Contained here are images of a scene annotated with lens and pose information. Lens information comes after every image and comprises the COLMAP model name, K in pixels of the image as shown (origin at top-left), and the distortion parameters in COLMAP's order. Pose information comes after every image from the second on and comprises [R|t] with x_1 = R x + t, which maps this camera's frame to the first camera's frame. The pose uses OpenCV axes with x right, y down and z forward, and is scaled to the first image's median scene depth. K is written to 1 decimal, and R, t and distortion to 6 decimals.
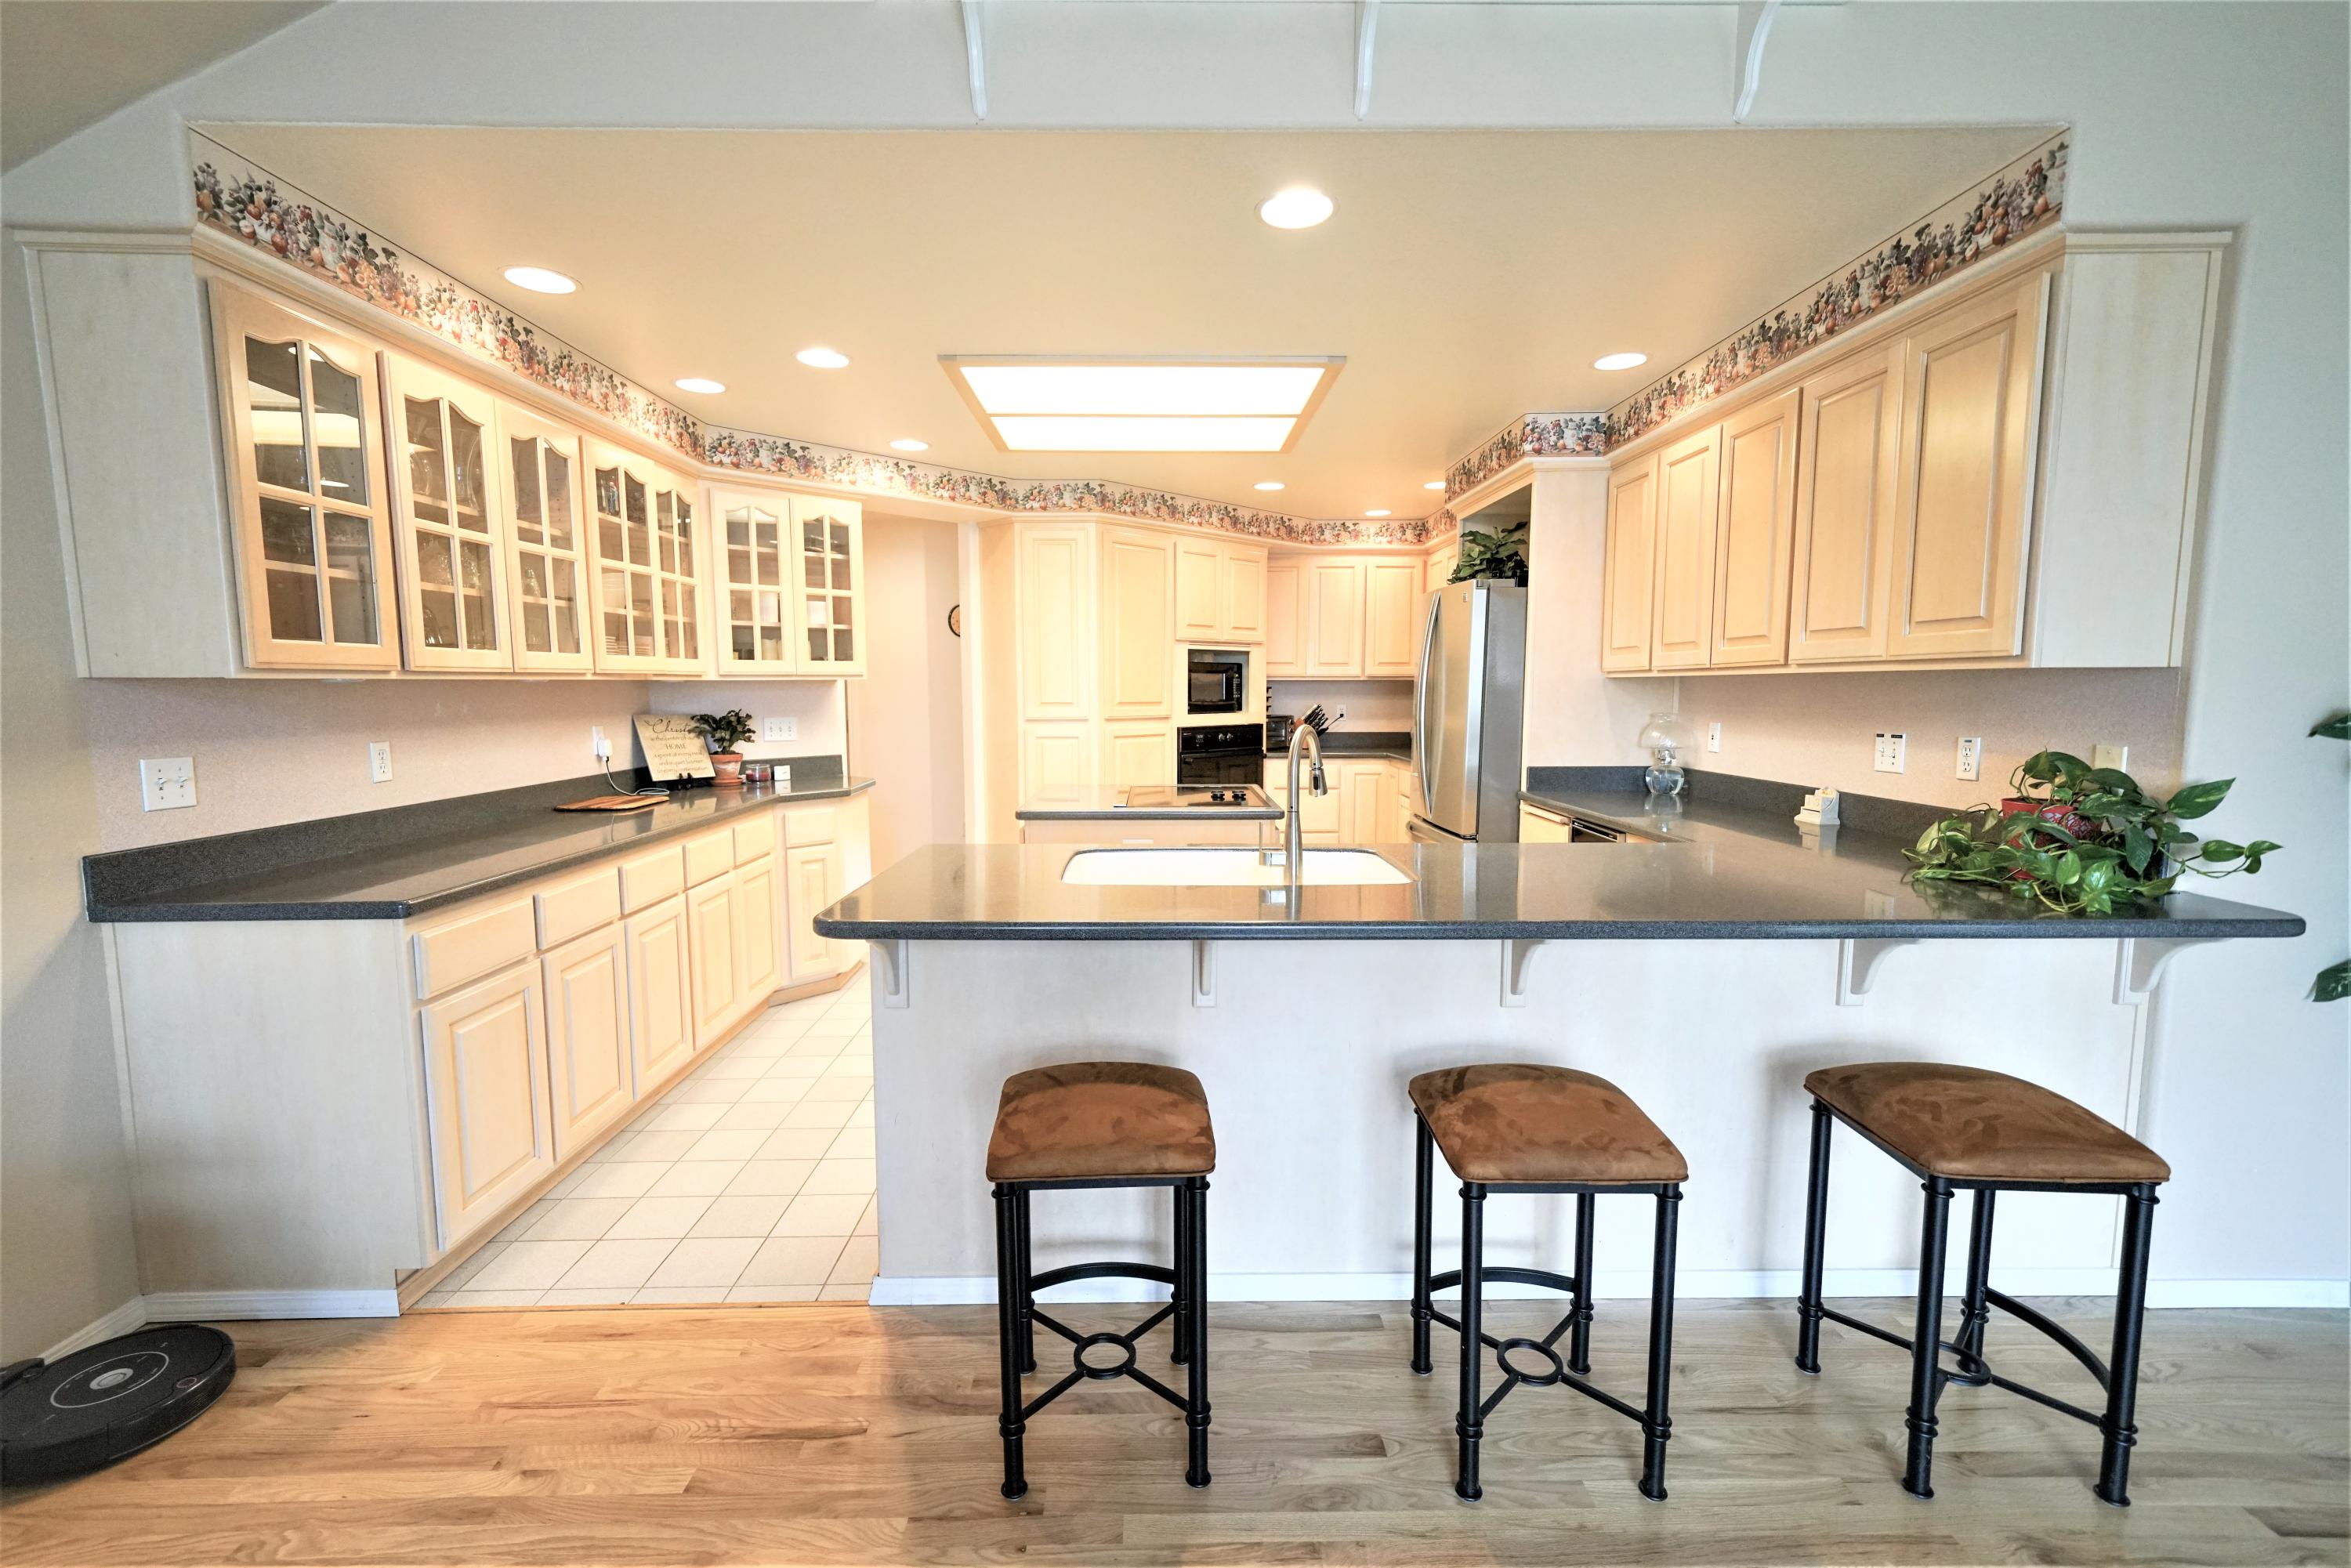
lens RADIAL K [[1027.1, 0, 1179.0], [0, 1027.1, 785.5], [0, 0, 1]] dist [0.018136, 0.000523]
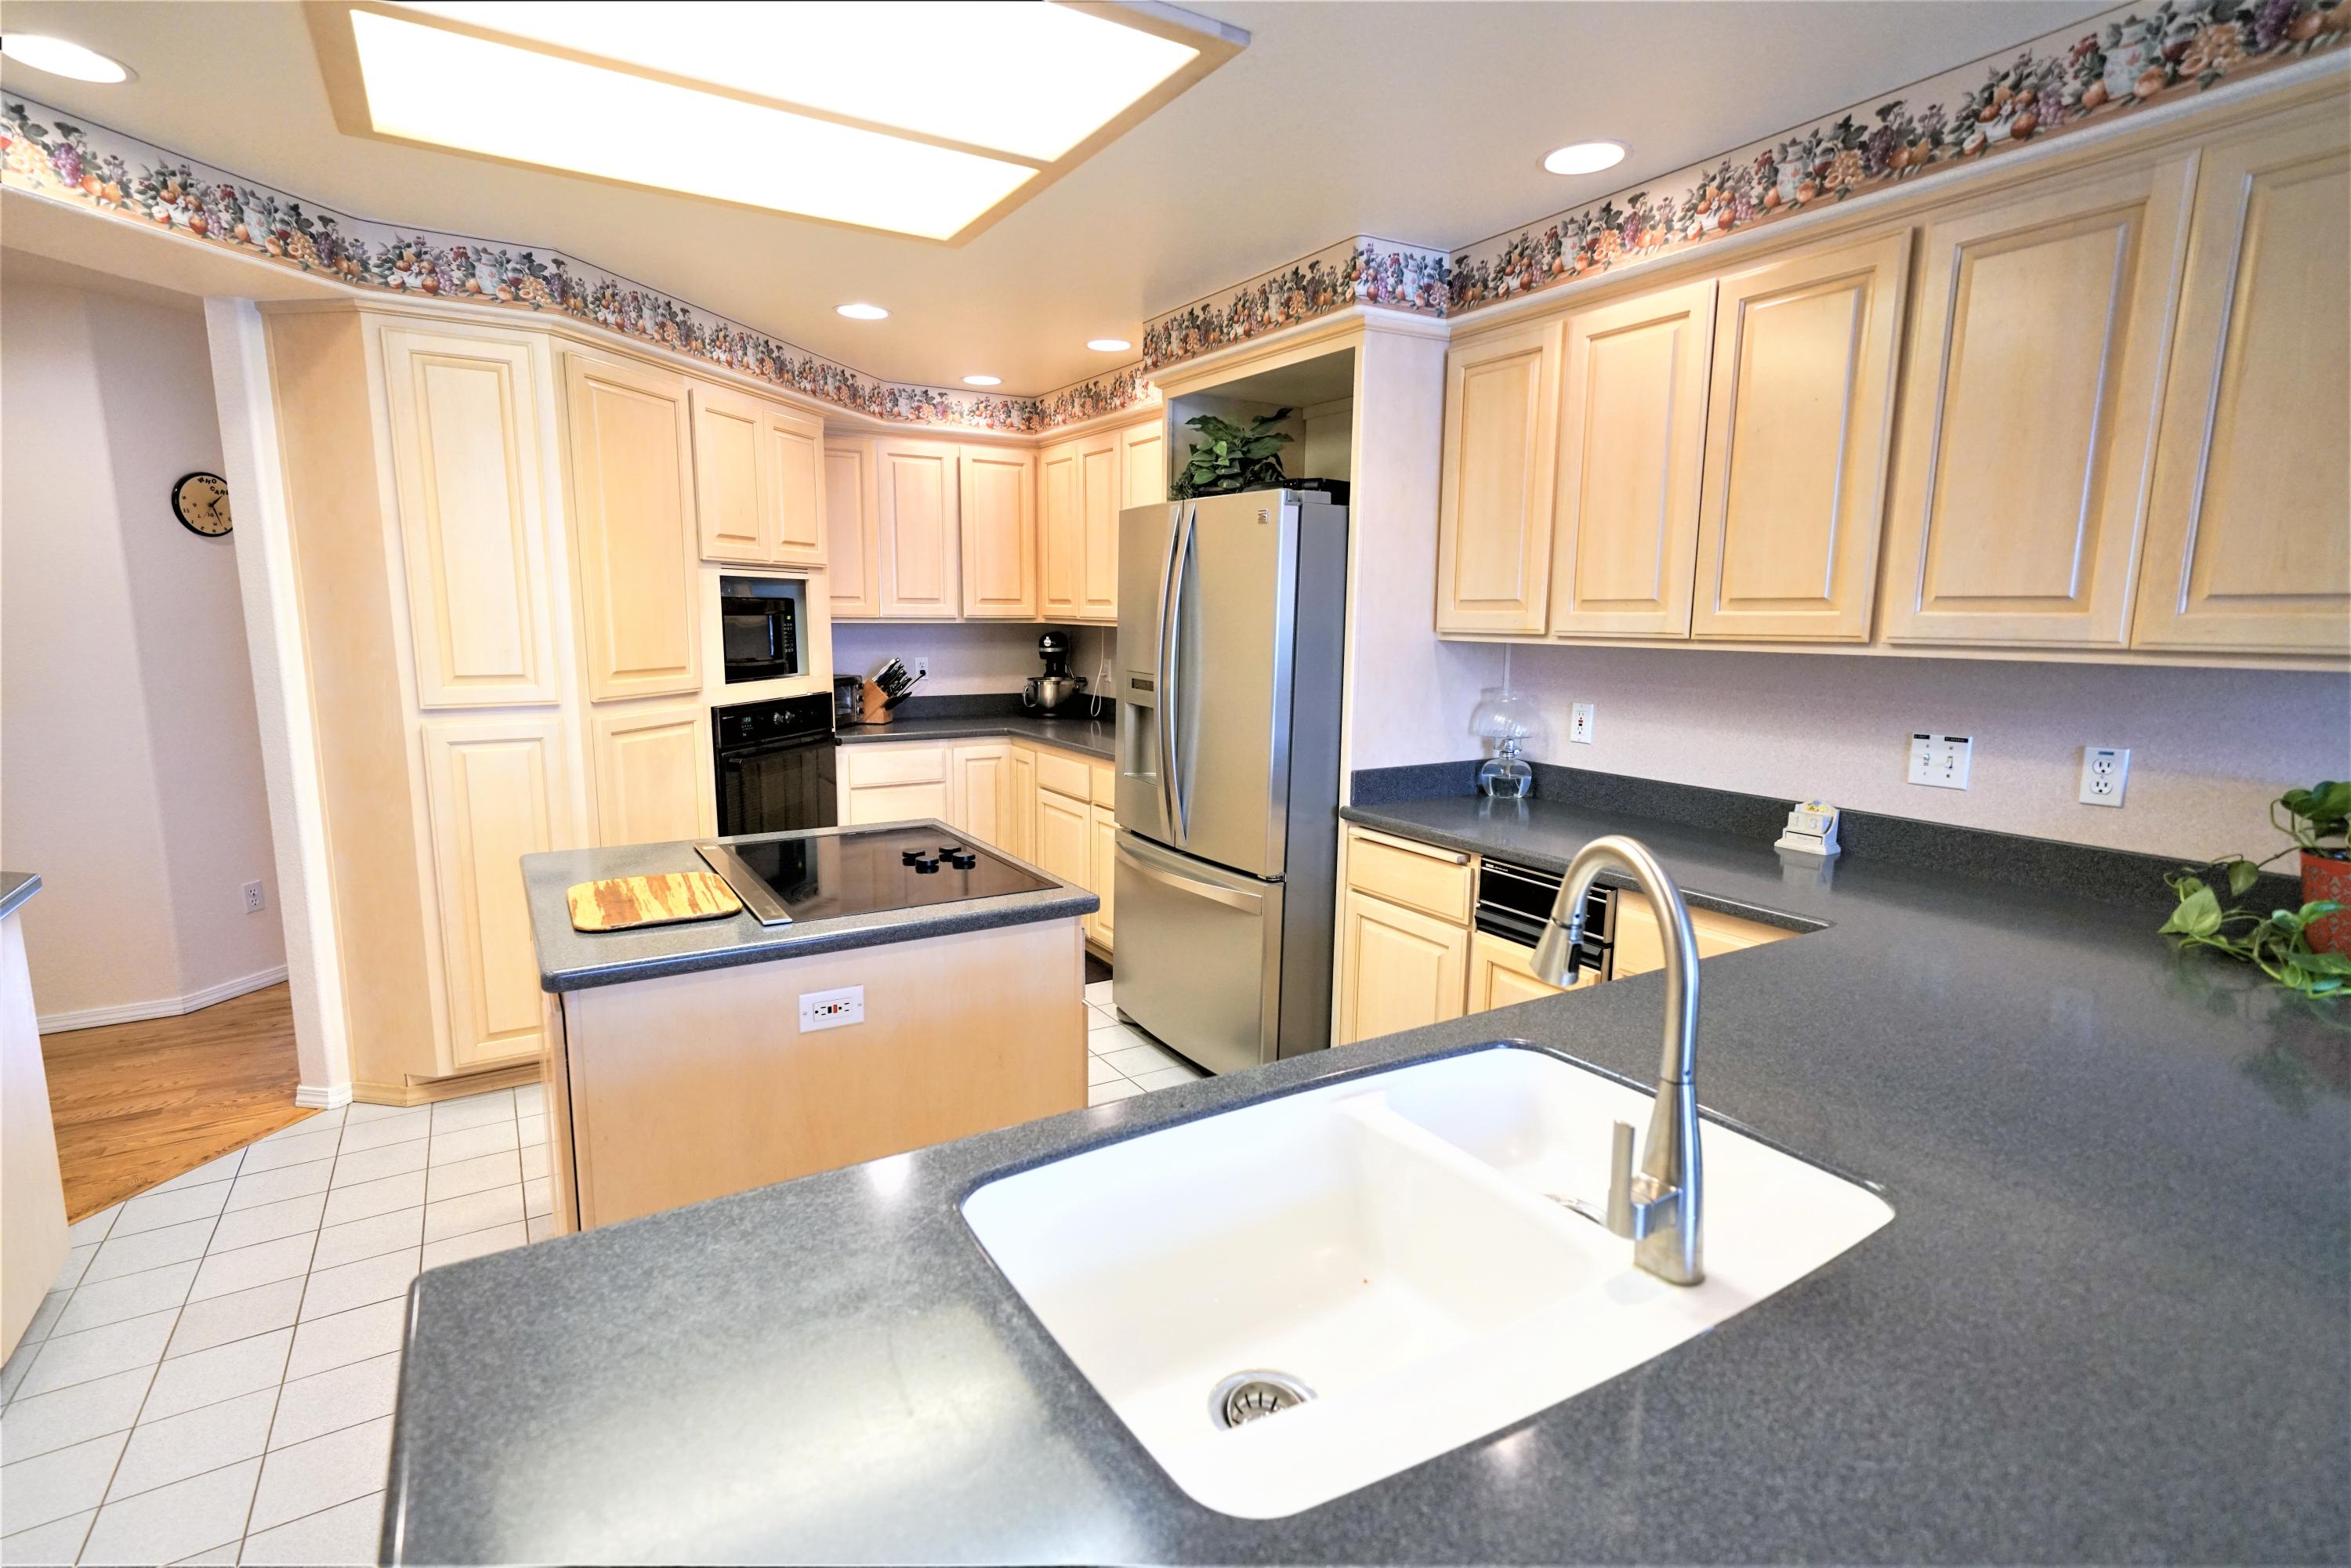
lens RADIAL K [[1133.6, 0, 1175.8], [0, 1133.6, 787.6], [0, 0, 1]] dist [0.012606, 0.003248]
pose [[0.864899, -0.070569, 0.496961, -0.138951], [0.039118, 0.996533, 0.073429, -0.066776], [-0.500419, -0.044068, 0.864661, 0.401983]]
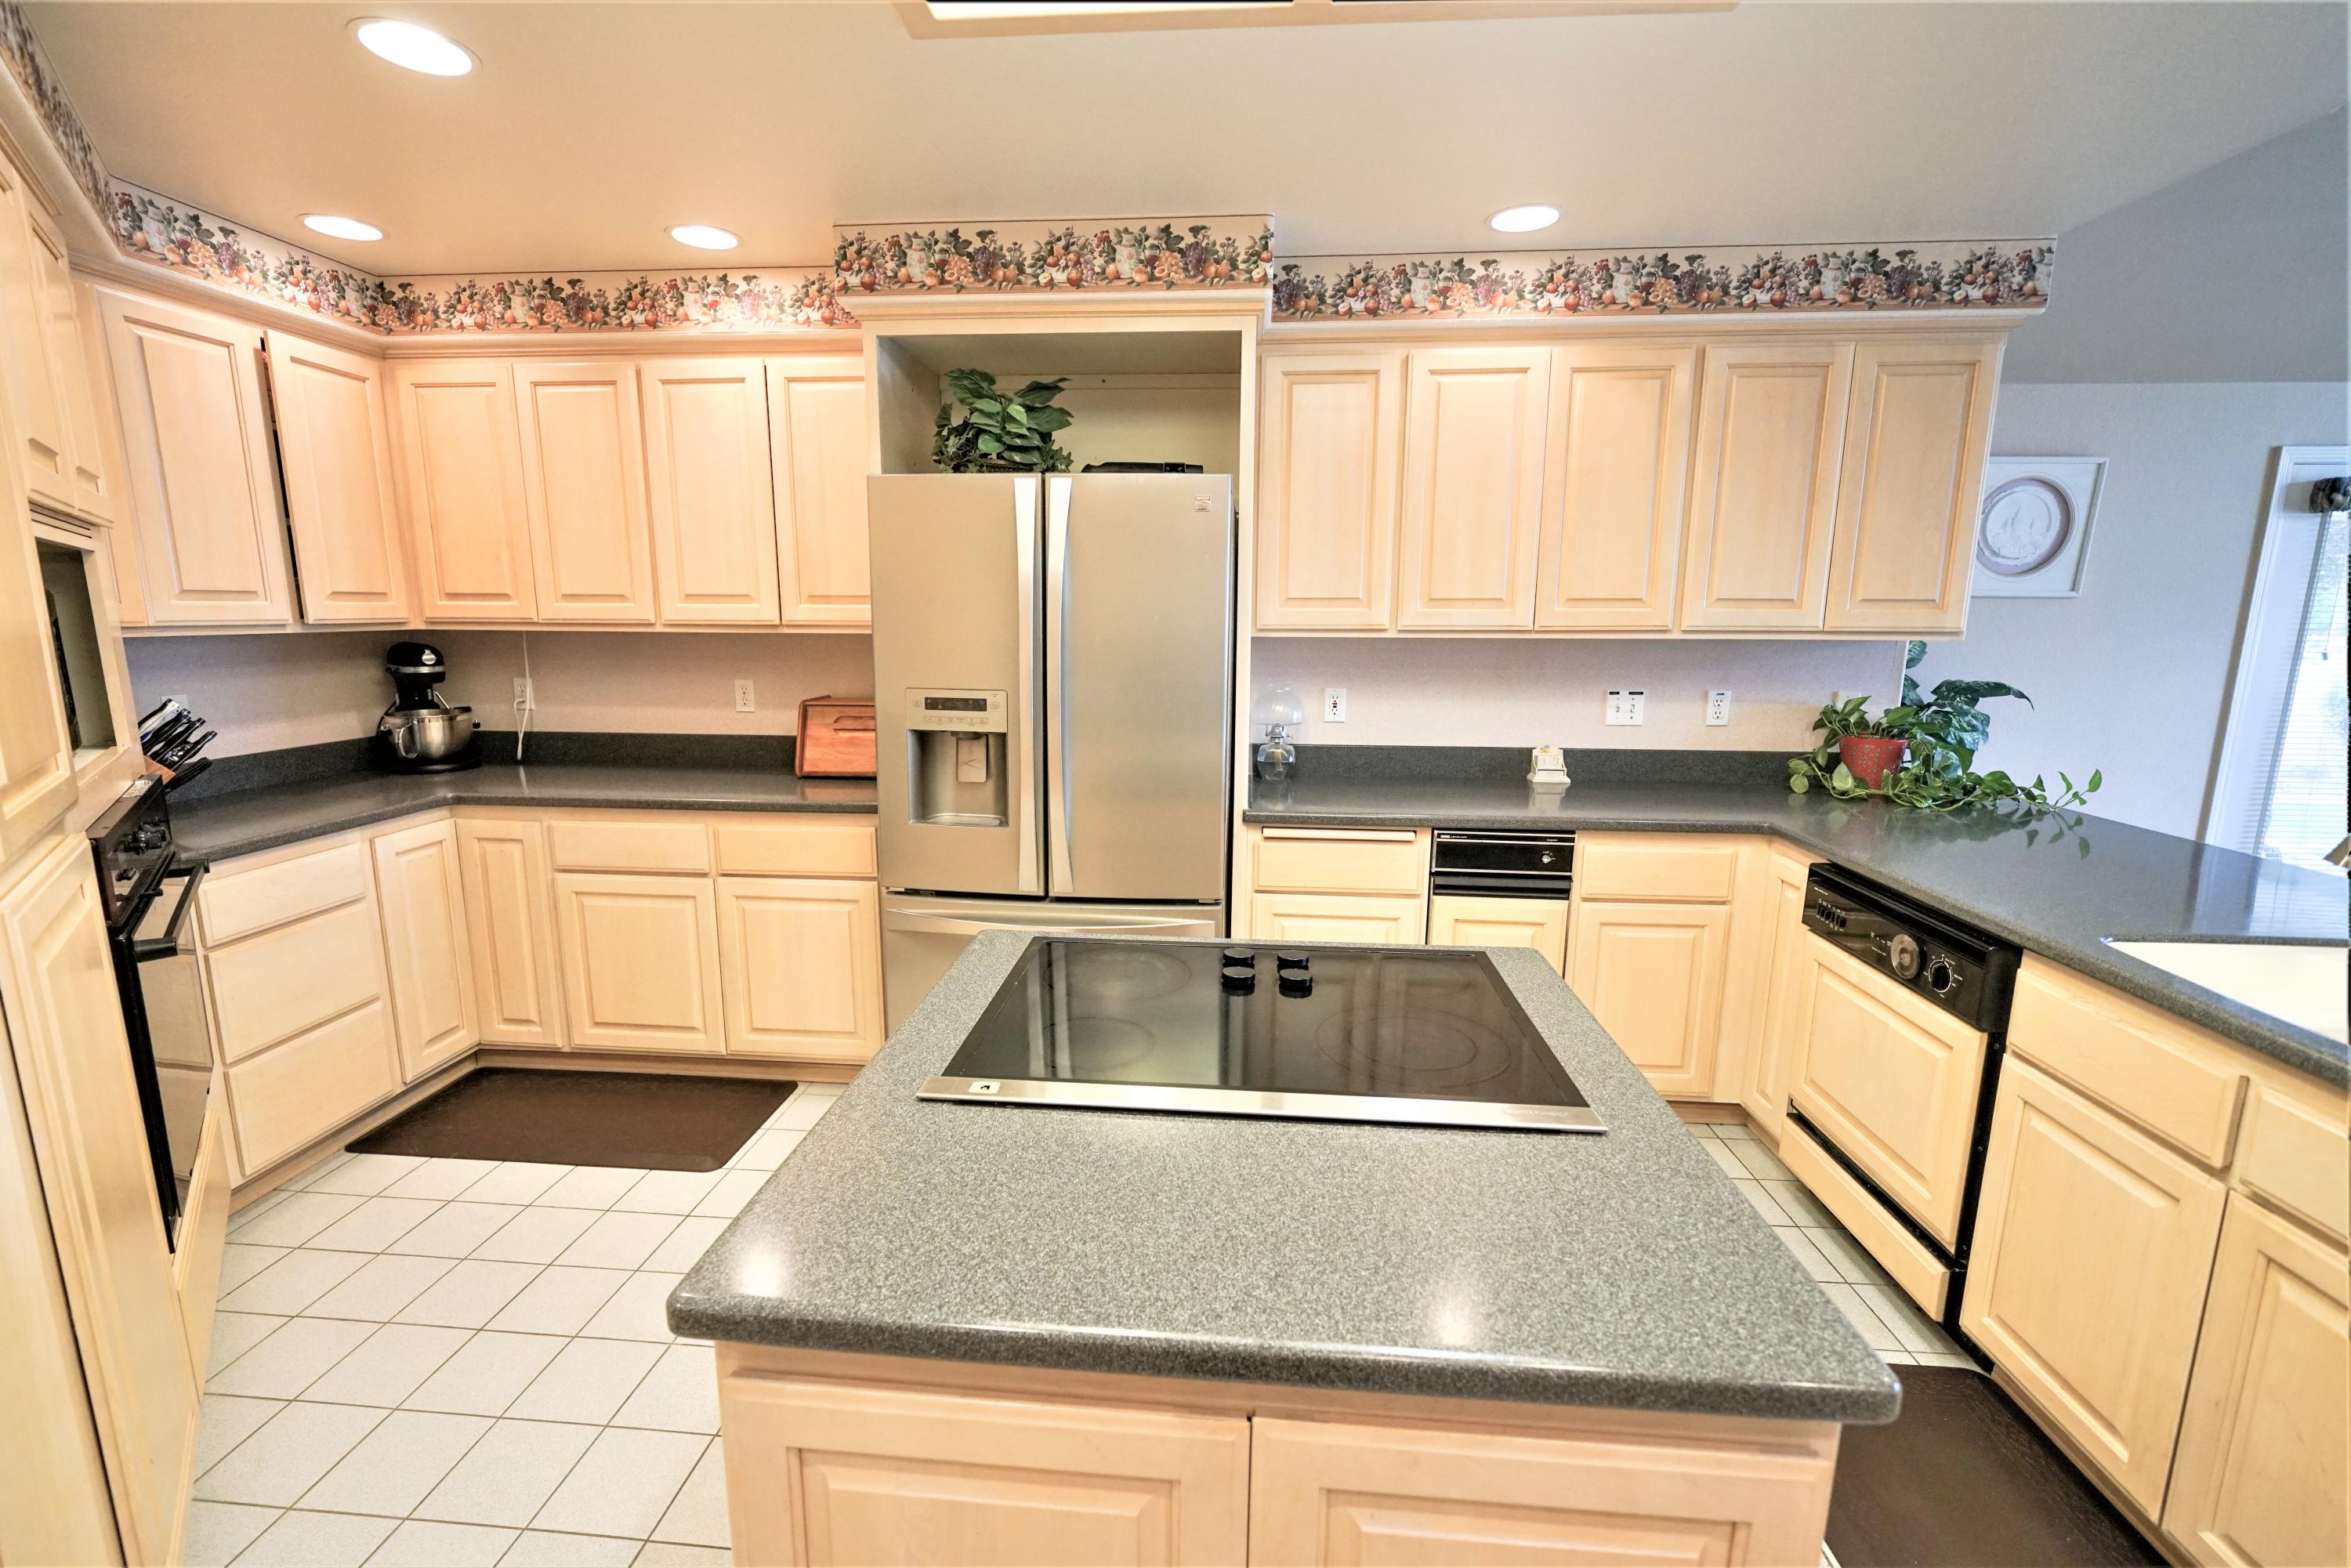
lens RADIAL K [[974.9, 0, 1171.5], [0, 974.9, 781.5], [0, 0, 1]] dist [-0.005750, -0.000156]
pose [[0.107845, -0.169477, 0.979616, -0.288771], [0.091415, 0.982879, 0.159978, -0.118049], [-0.989956, 0.072298, 0.121492, 0.967119]]
